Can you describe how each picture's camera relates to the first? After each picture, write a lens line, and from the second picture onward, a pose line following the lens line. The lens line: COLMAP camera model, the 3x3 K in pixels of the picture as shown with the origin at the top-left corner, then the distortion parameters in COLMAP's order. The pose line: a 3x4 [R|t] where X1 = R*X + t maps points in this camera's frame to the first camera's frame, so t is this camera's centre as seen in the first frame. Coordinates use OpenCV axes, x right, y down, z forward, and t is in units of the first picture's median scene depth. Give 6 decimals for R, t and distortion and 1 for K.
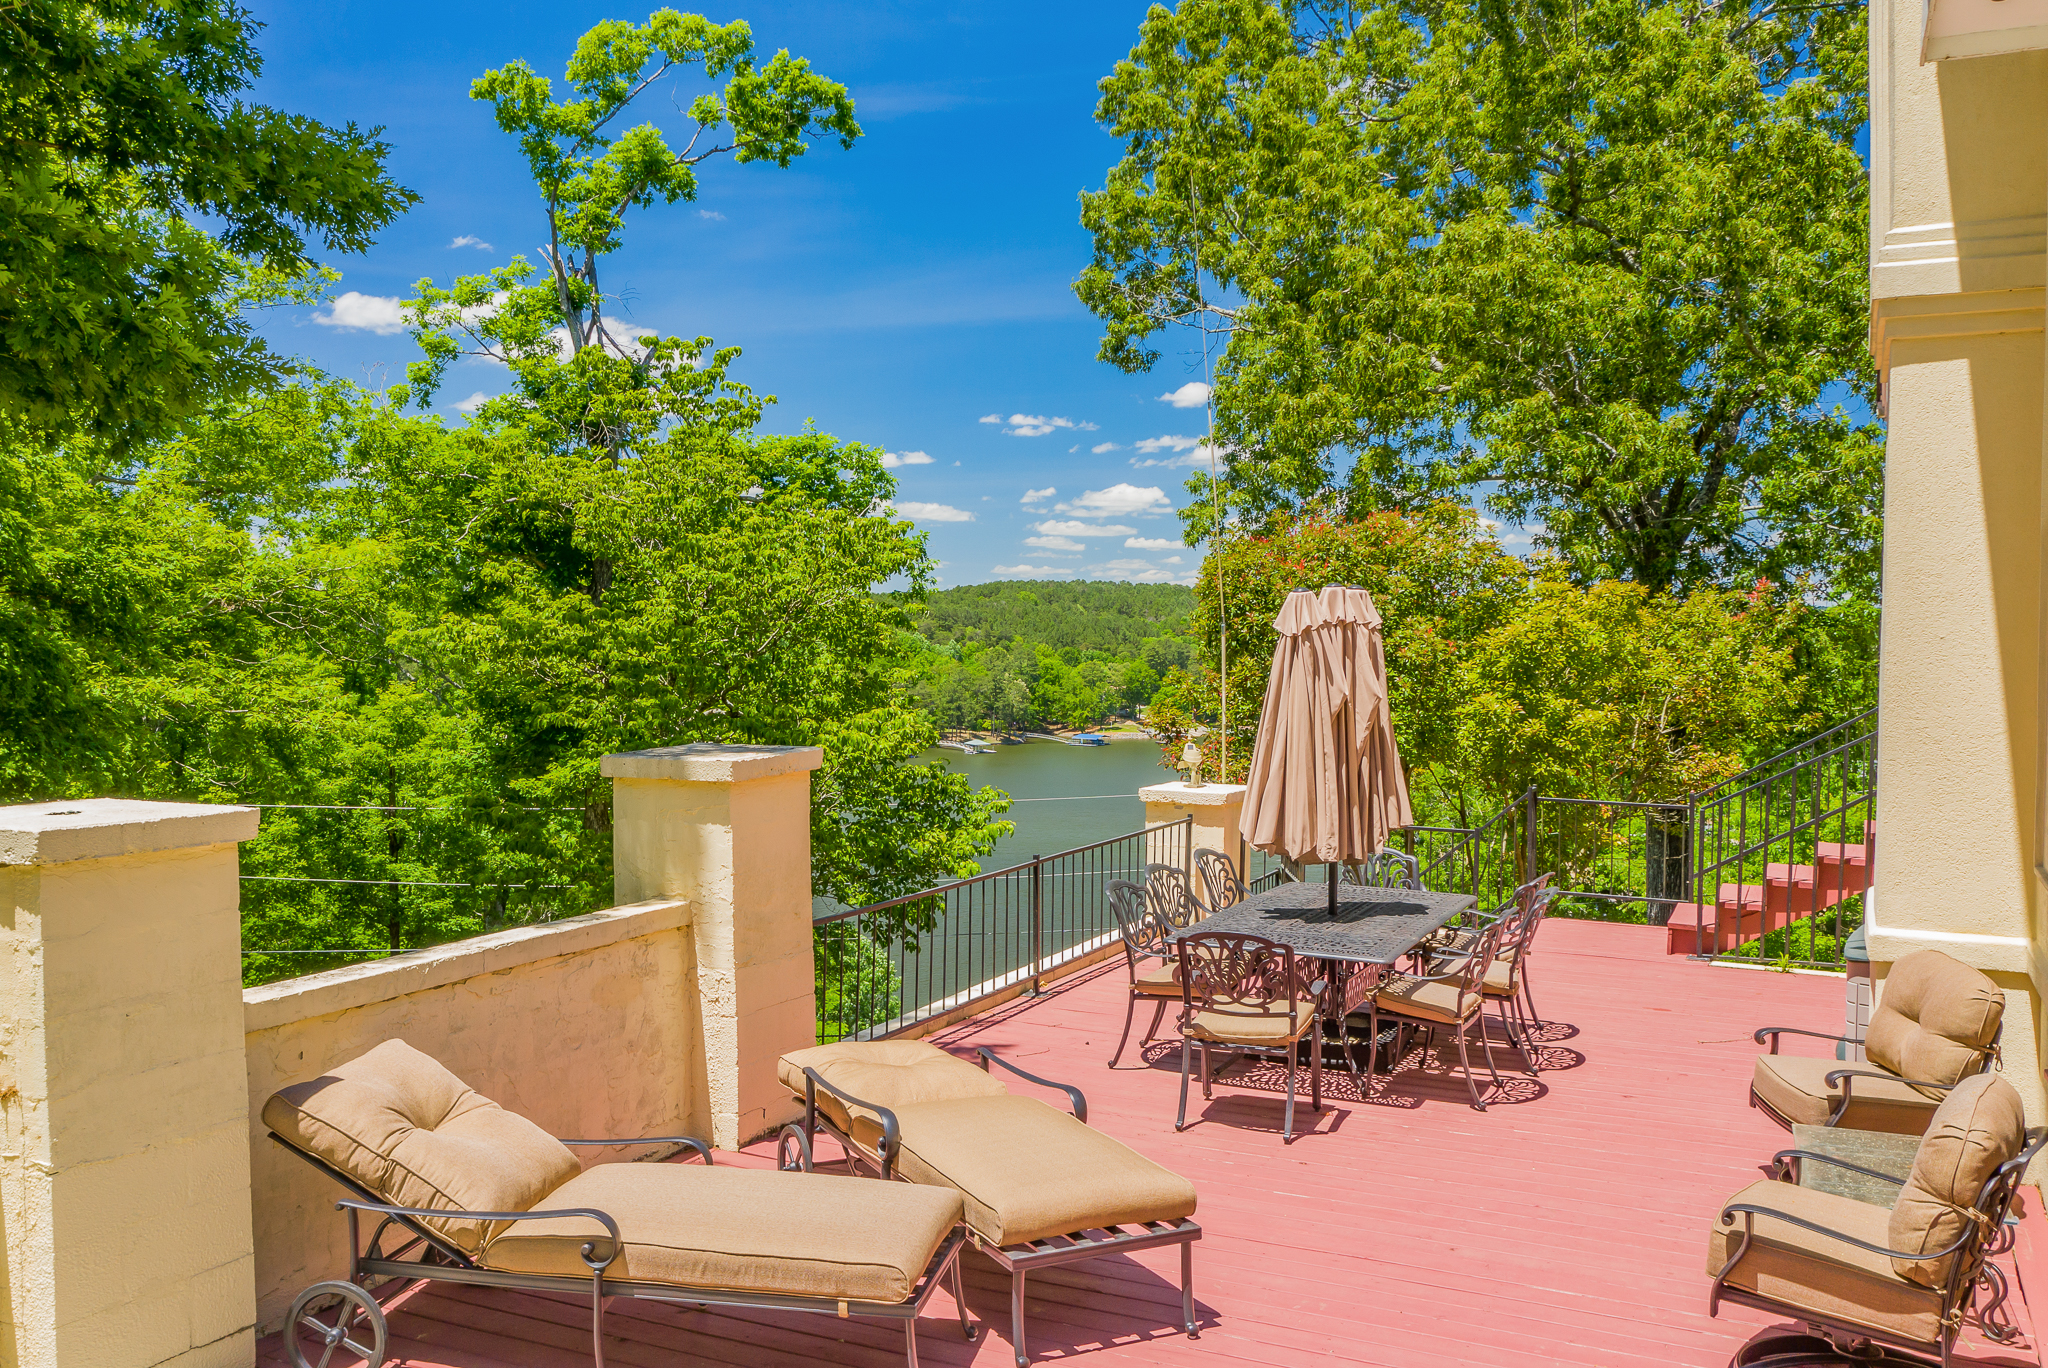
lens RADIAL K [[1693.8, 0, 1025.3], [0, 1693.8, 580.7], [0, 0, 1]] dist [-0.121515, 0.311147]
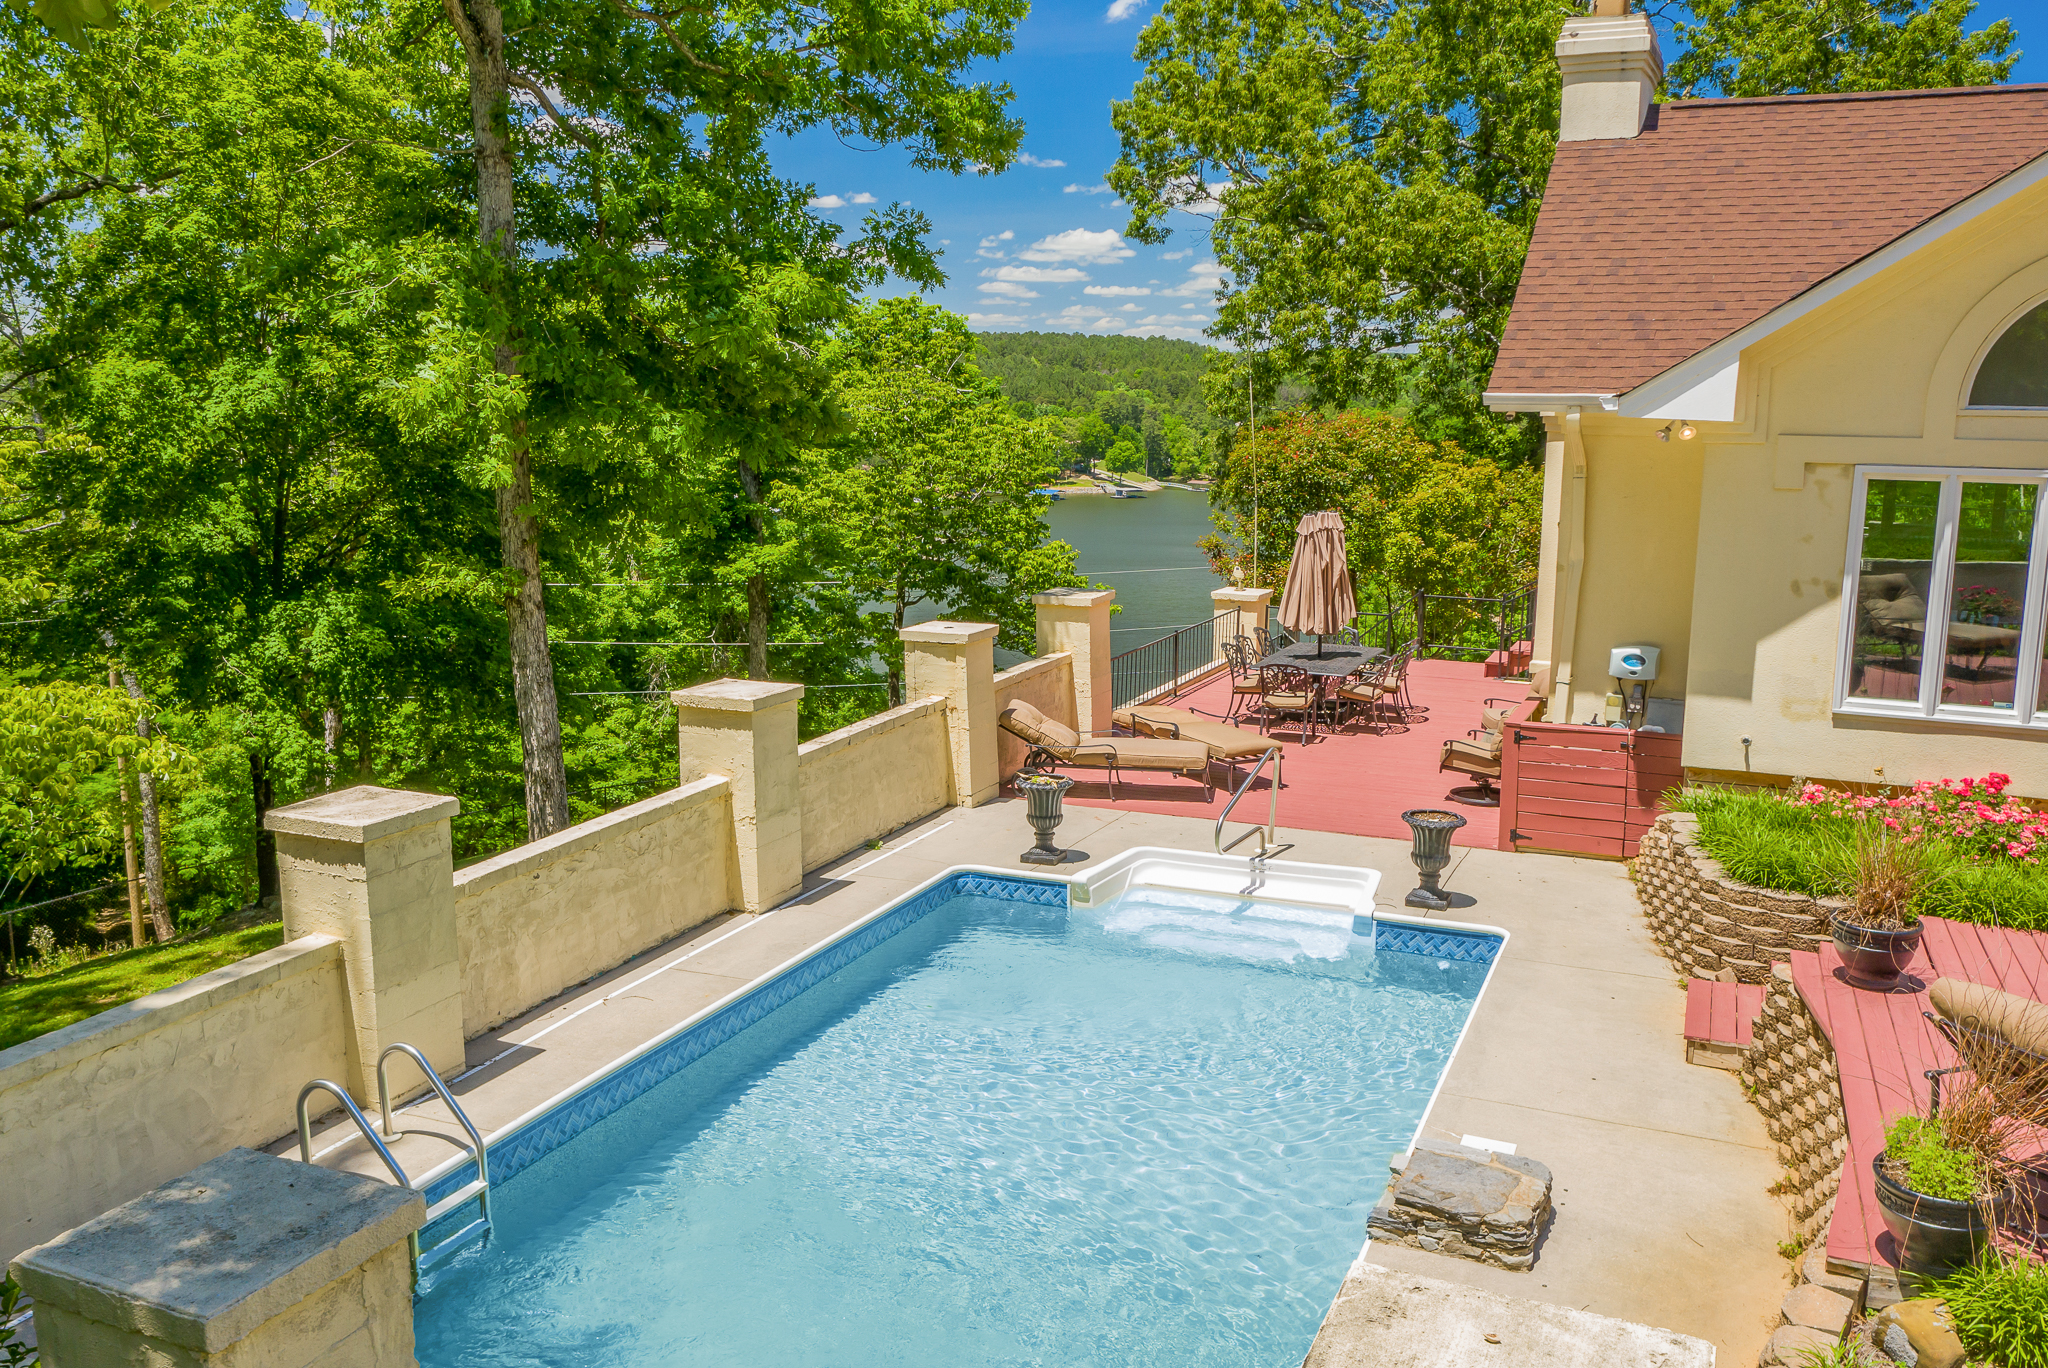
lens RADIAL K [[1701.4, 0, 1019.1], [0, 1701.4, 633.6], [0, 0, 1]] dist [-0.002498, 0.005592]
pose [[0.999652, -0.007674, 0.025232, -0.190148], [0.003115, 0.984386, 0.175995, -0.161468], [-0.026188, -0.175855, 0.984068, -0.842933]]
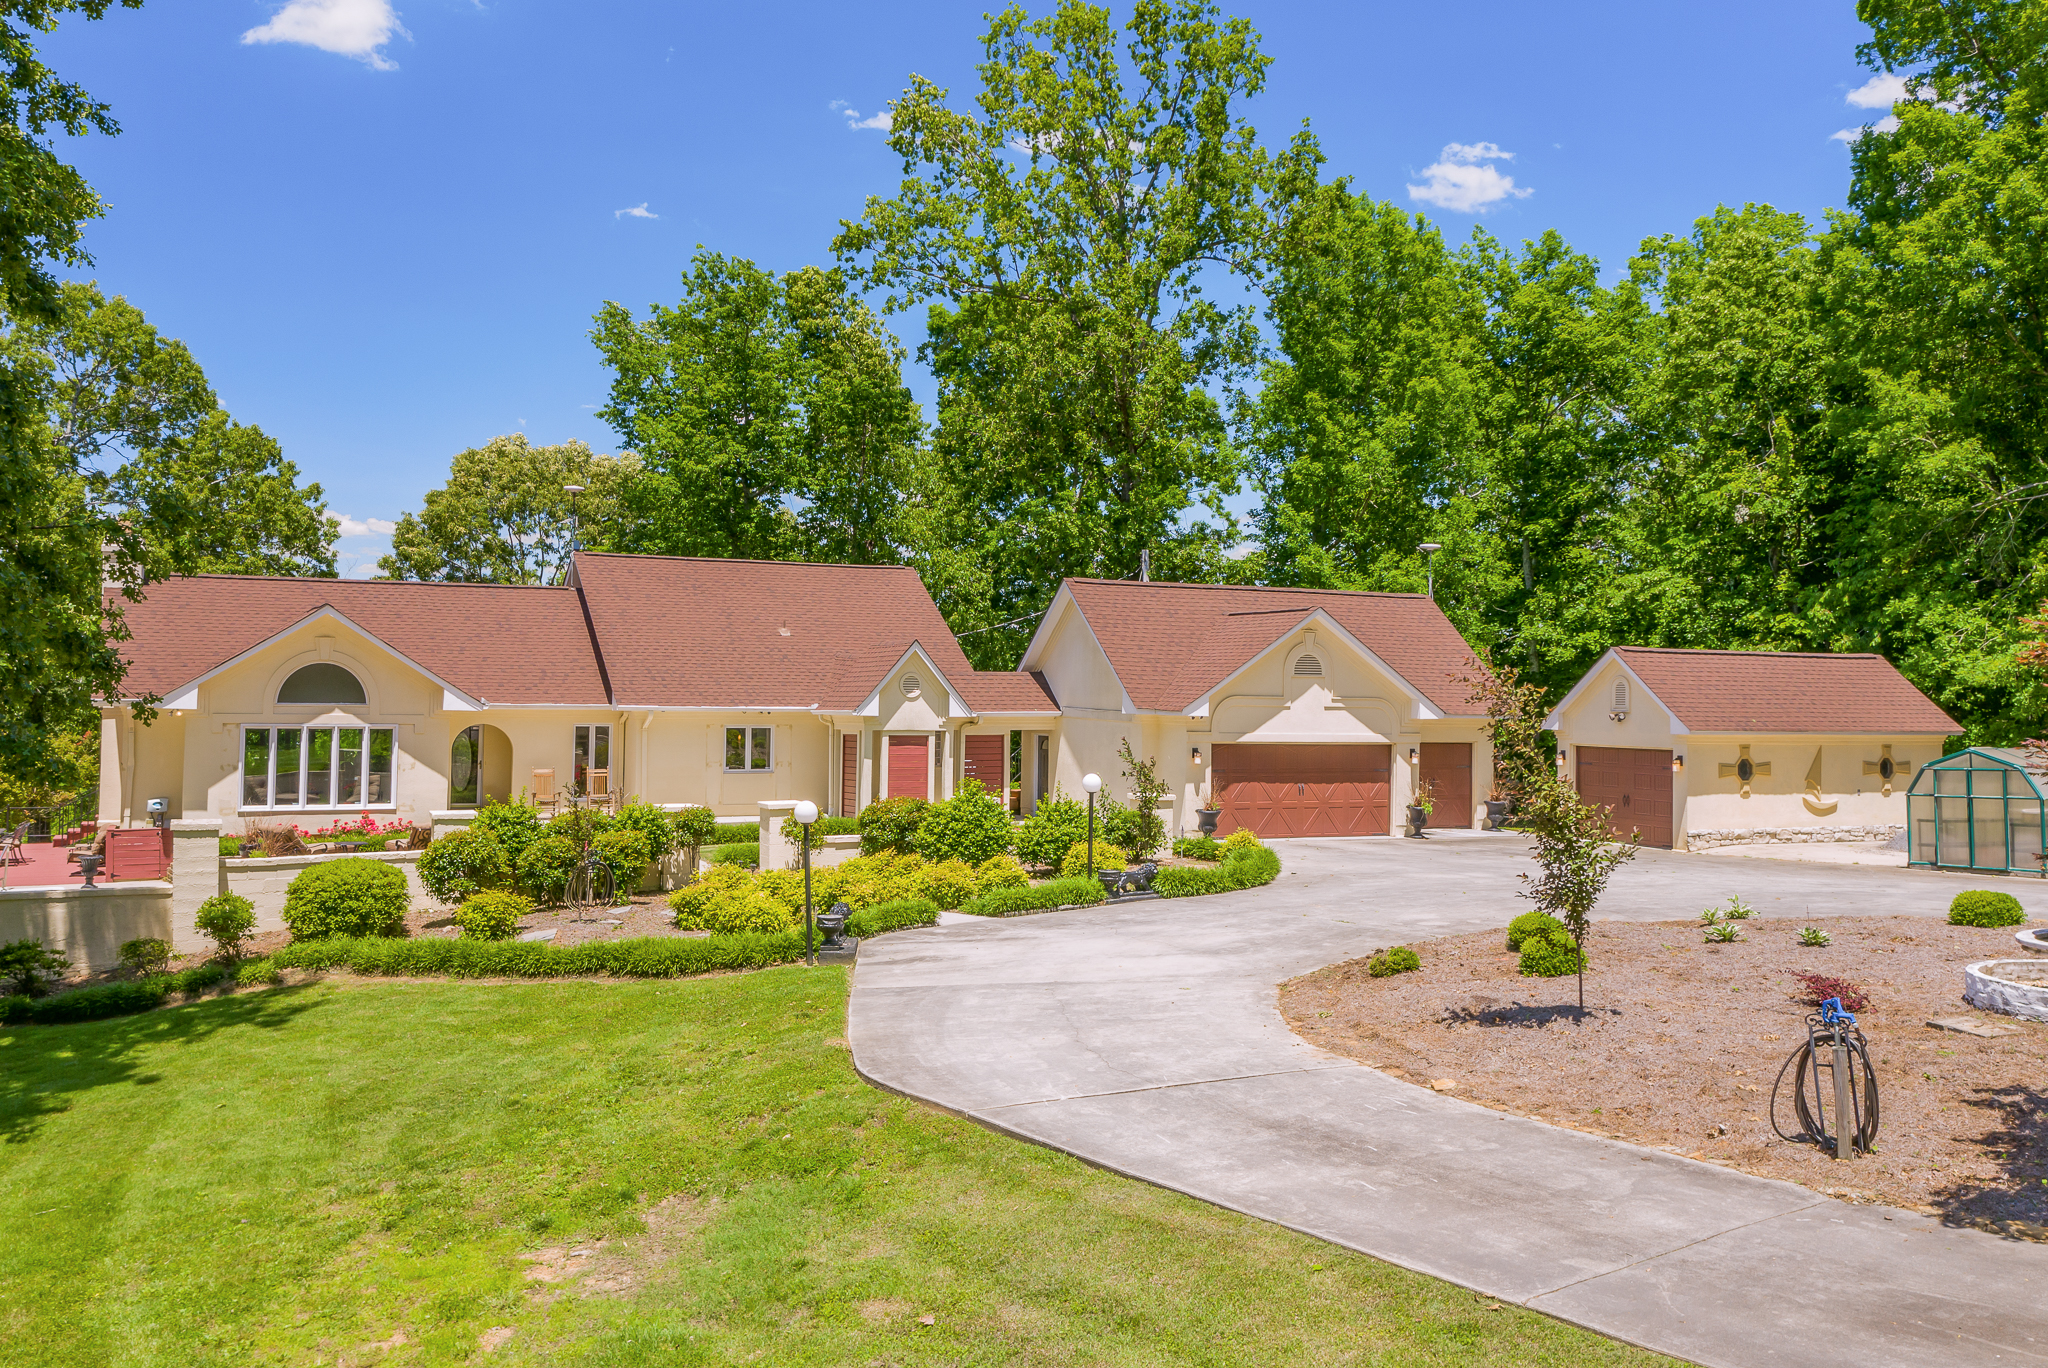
lens RADIAL K [[1664.2, 0, 1024.0], [0, 1664.2, 684.0], [0, 0, 1]] dist [0.001767, 0.000301]
pose [[0.619133, -0.002623, 0.785282, -1.042738], [-0.031020, 0.999132, 0.027794, -0.264986], [-0.784673, -0.041568, 0.618515, -2.592293]]
